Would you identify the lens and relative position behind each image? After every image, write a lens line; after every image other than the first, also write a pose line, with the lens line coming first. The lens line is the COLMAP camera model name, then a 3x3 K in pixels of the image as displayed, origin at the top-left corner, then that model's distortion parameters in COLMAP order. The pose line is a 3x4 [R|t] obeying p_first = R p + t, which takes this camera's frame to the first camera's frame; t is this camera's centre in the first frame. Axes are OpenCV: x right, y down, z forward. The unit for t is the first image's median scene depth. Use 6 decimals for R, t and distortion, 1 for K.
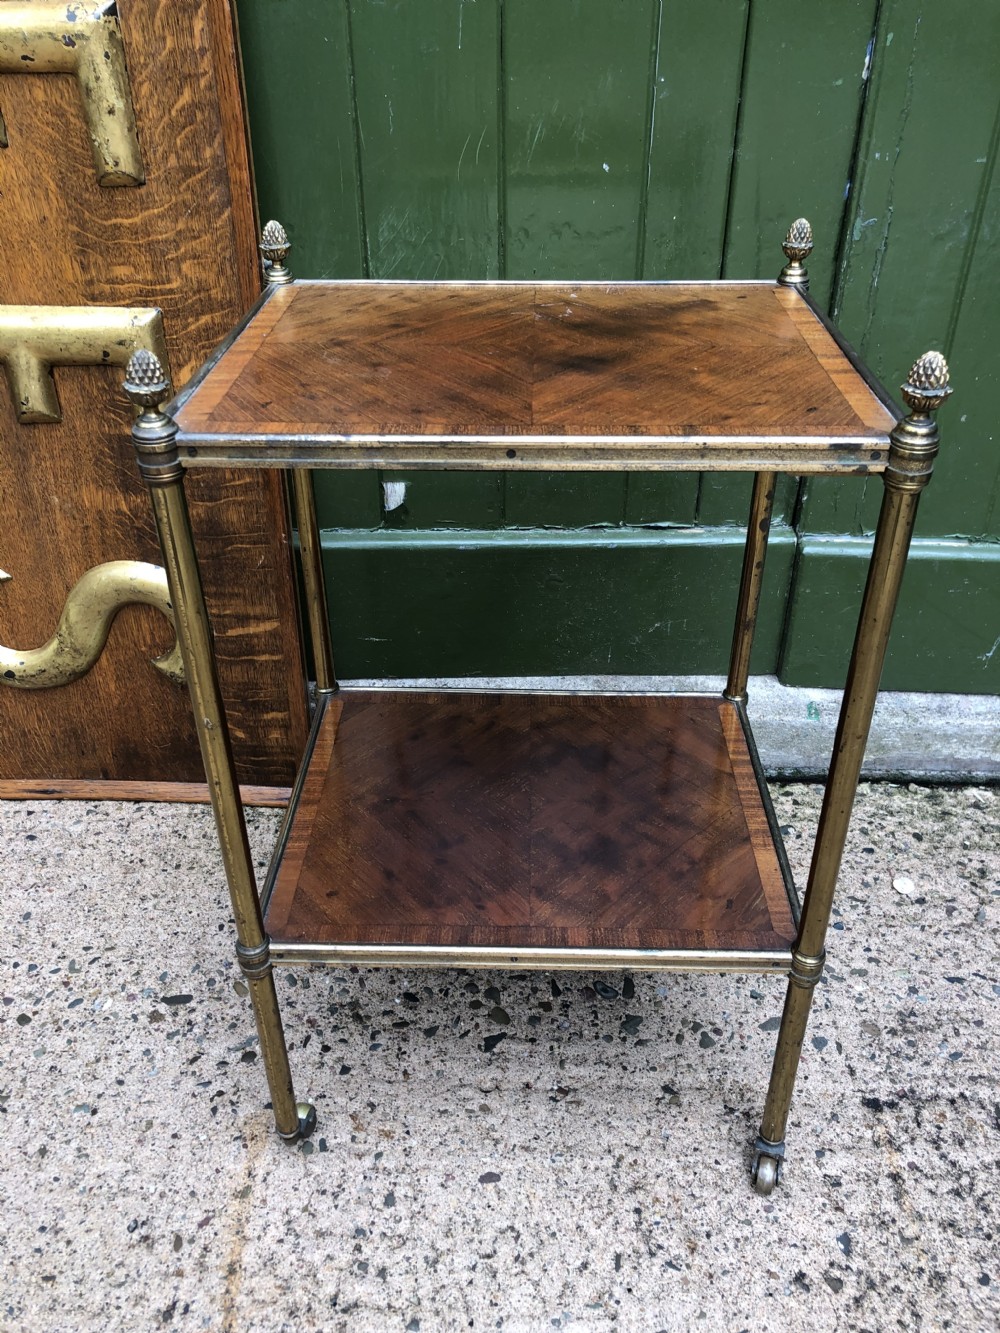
lens RADIAL K [[1105.1, 0, 513.2], [0, 1105.1, 656.9], [0, 0, 1]] dist [-0.013244, 0.045659]
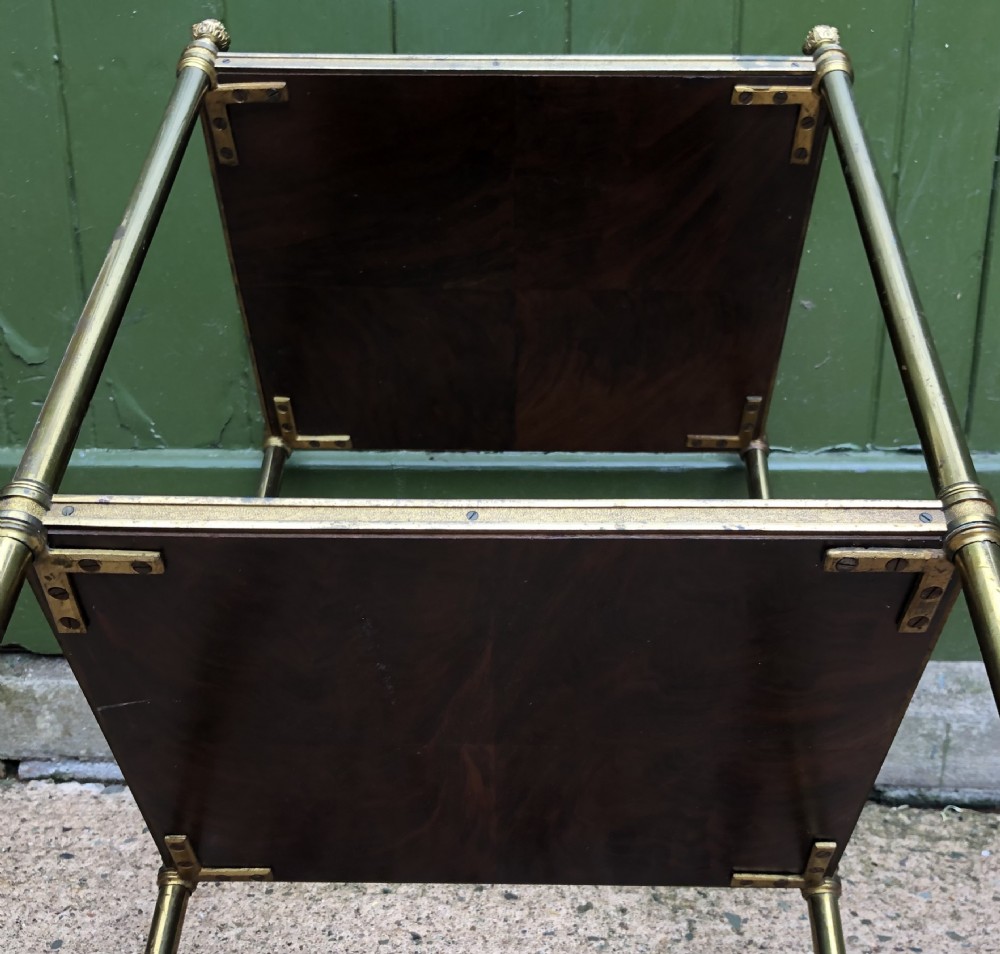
lens RADIAL K [[1214.4, 0, 520.2], [0, 1214.4, 560.9], [0, 0, 1]] dist [0.001822, 0.000000]
pose [[0.999494, 0.012230, -0.029370, -0.143977], [-0.019687, 0.962947, -0.268971, 0.227643], [0.024993, 0.269413, 0.962700, 0.227739]]
